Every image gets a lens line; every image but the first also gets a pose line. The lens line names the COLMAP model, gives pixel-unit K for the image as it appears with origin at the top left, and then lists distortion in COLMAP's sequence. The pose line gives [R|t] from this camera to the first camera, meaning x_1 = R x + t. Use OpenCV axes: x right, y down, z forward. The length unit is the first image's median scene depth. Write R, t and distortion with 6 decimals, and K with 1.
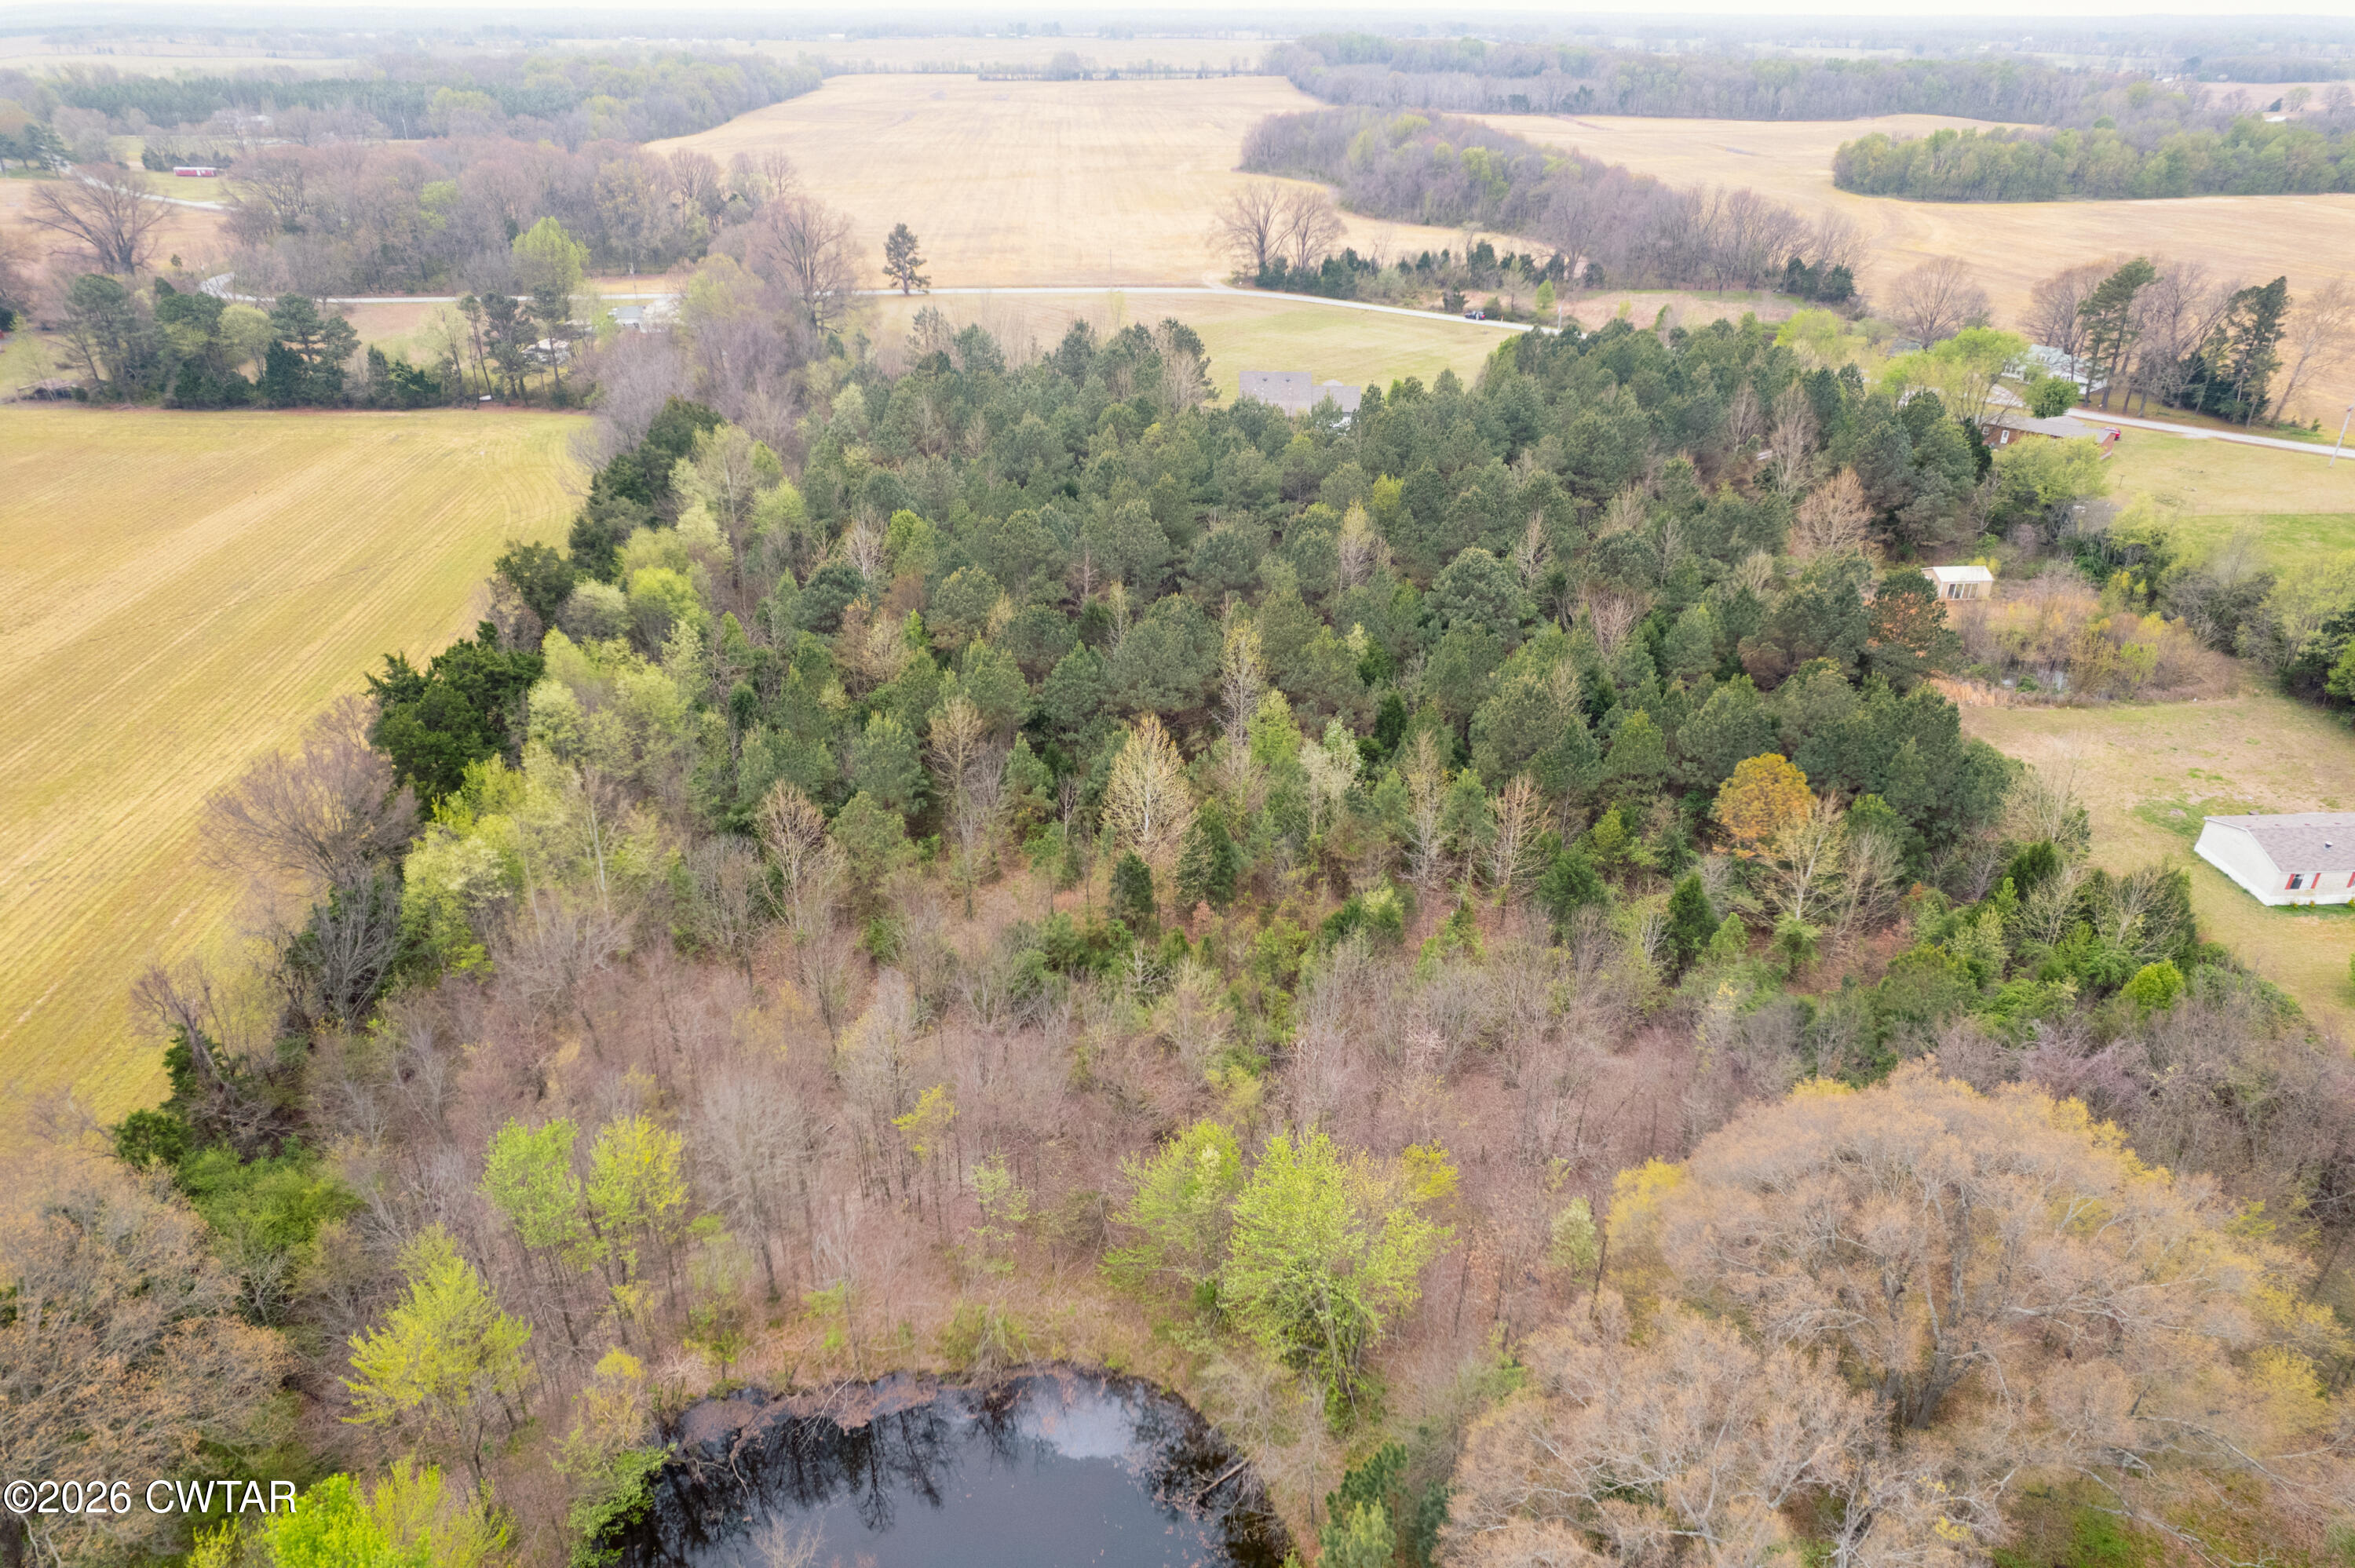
lens RADIAL K [[1505.5, 0, 1185.8], [0, 1505.5, 785.0], [0, 0, 1]] dist [-0.072043, 0.068404]
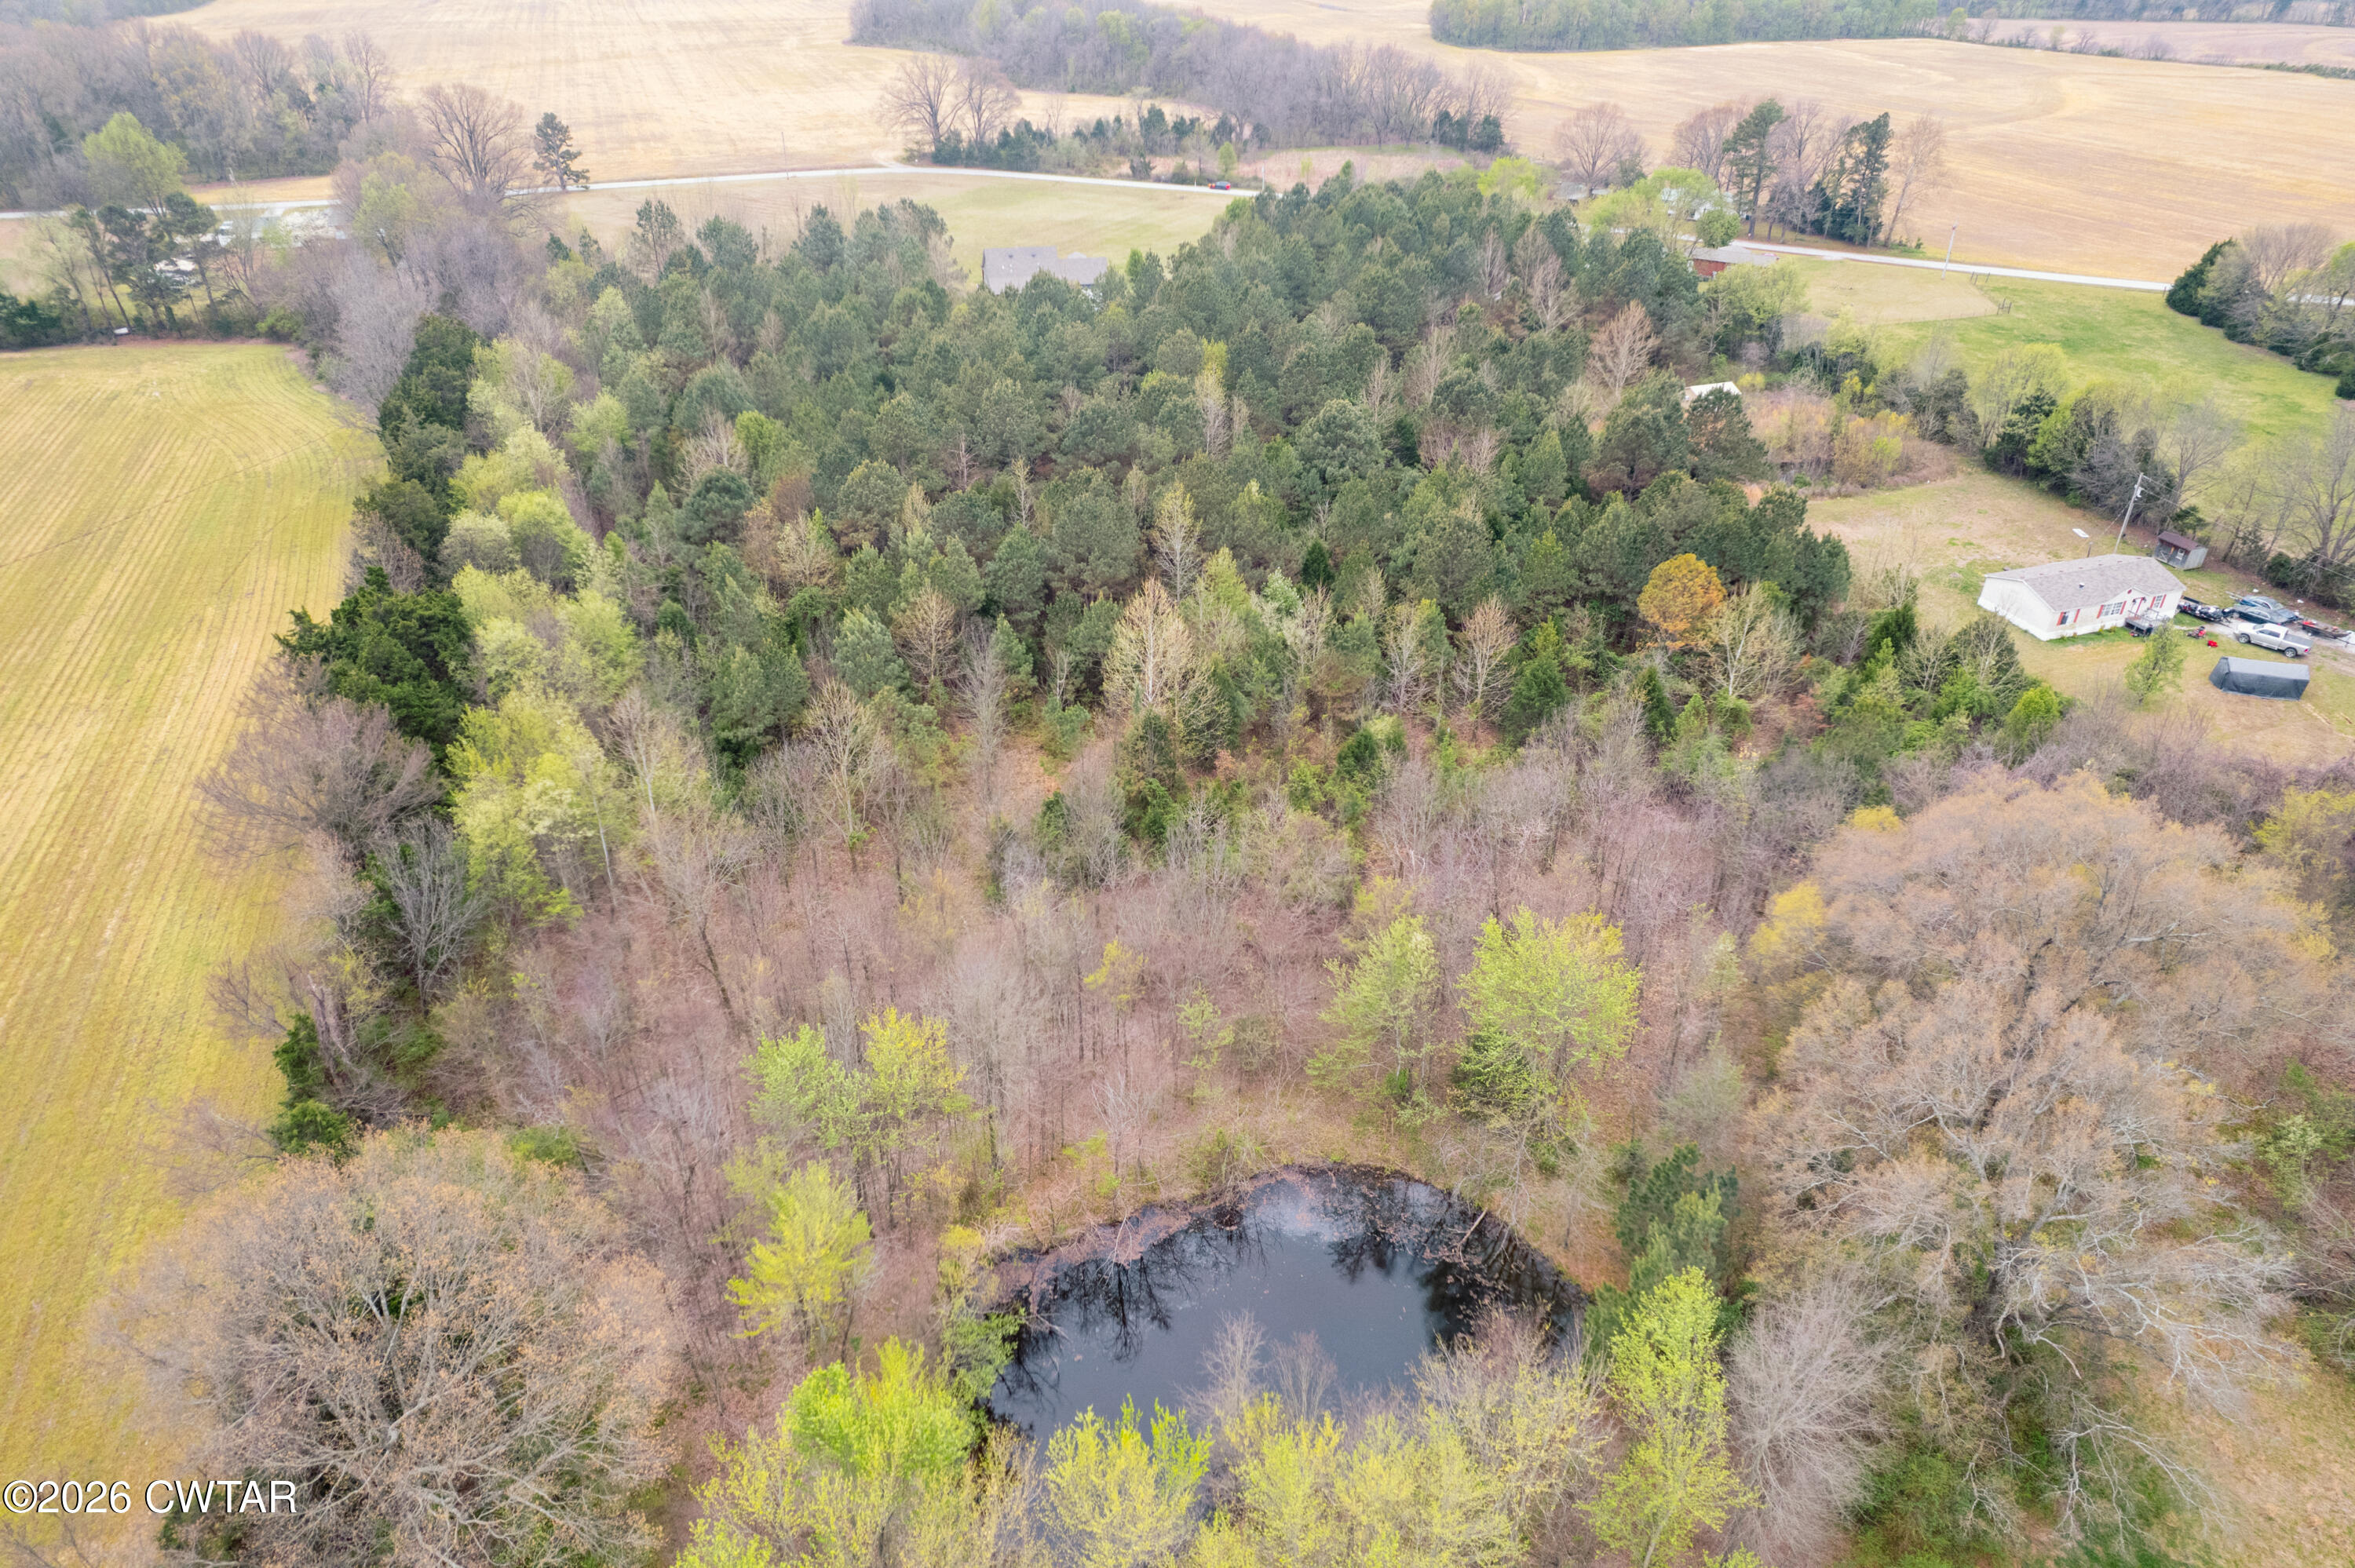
lens RADIAL K [[1505.5, 0, 1185.8], [0, 1505.5, 785.0], [0, 0, 1]] dist [-0.072043, 0.068404]
pose [[0.963003, -0.140079, 0.230223, -0.110559], [0.122447, 0.988455, 0.089241, 0.001746], [-0.240065, -0.057749, 0.969037, -0.006953]]
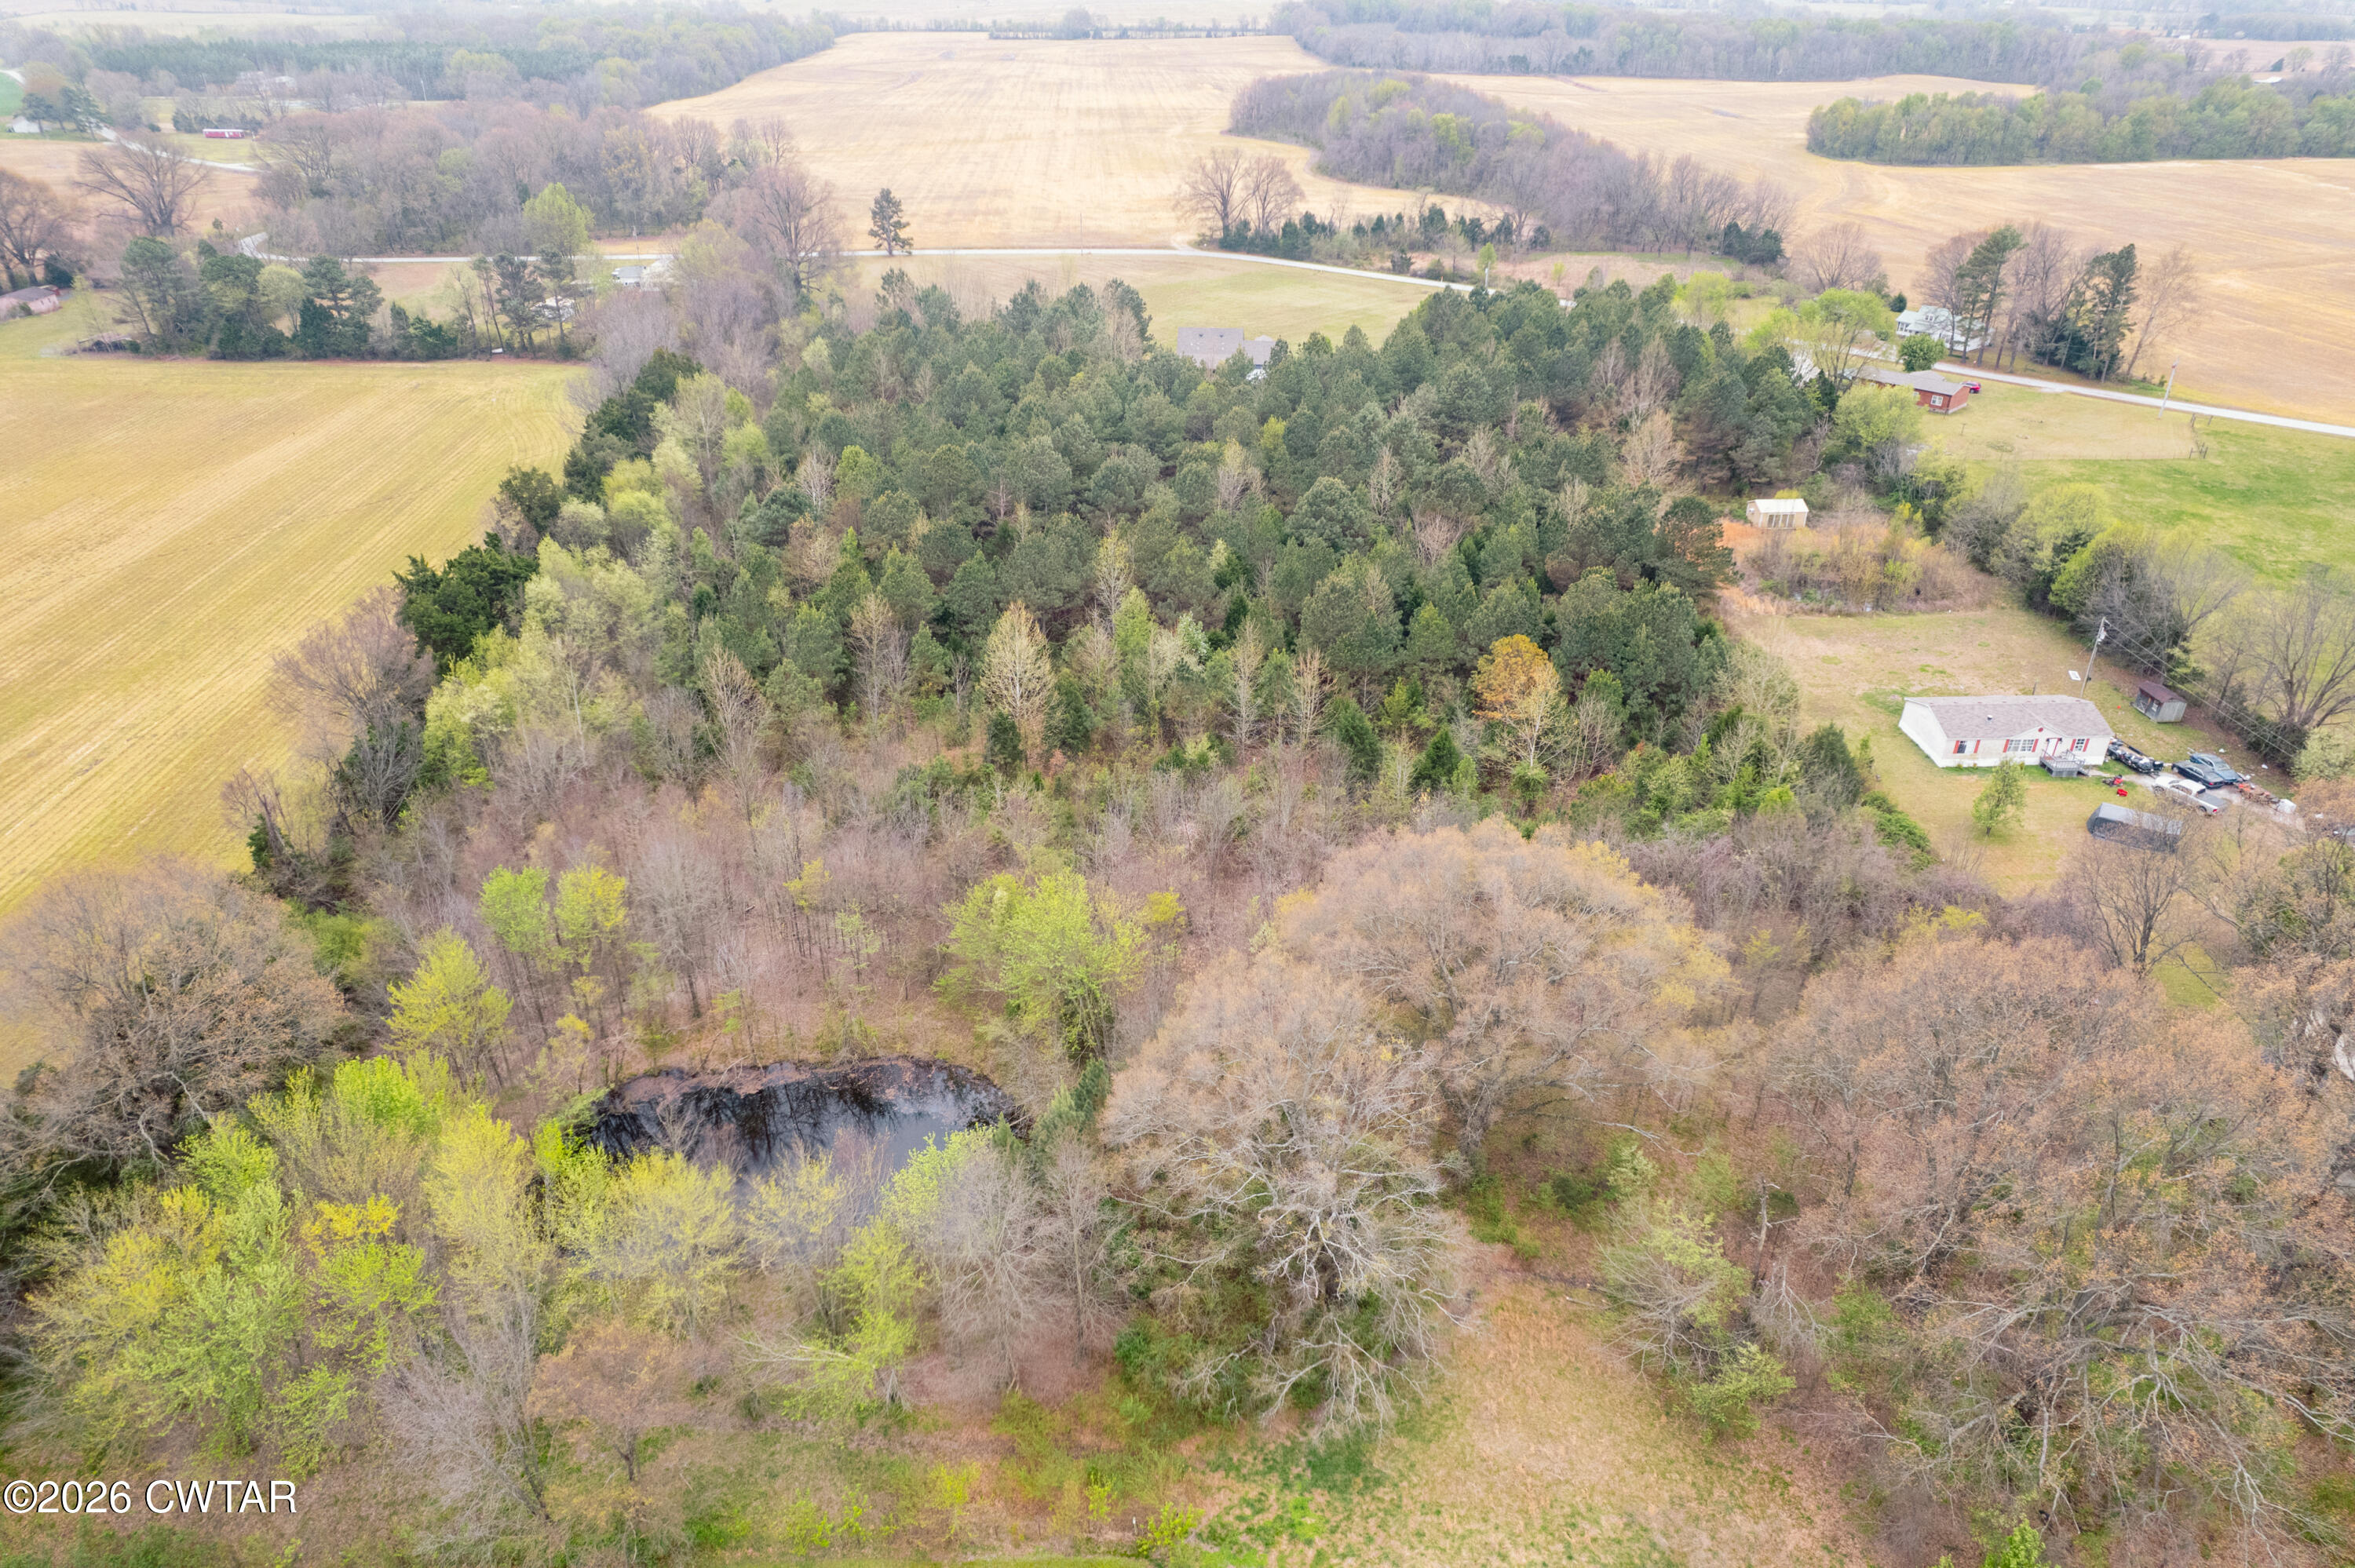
lens RADIAL K [[1505.5, 0, 1185.8], [0, 1505.5, 785.0], [0, 0, 1]] dist [-0.072043, 0.068404]
pose [[0.999902, 0.006626, -0.012364, 0.056696], [-0.006308, 0.999653, 0.025562, 0.031275], [0.012529, -0.025481, 0.999597, -0.106305]]
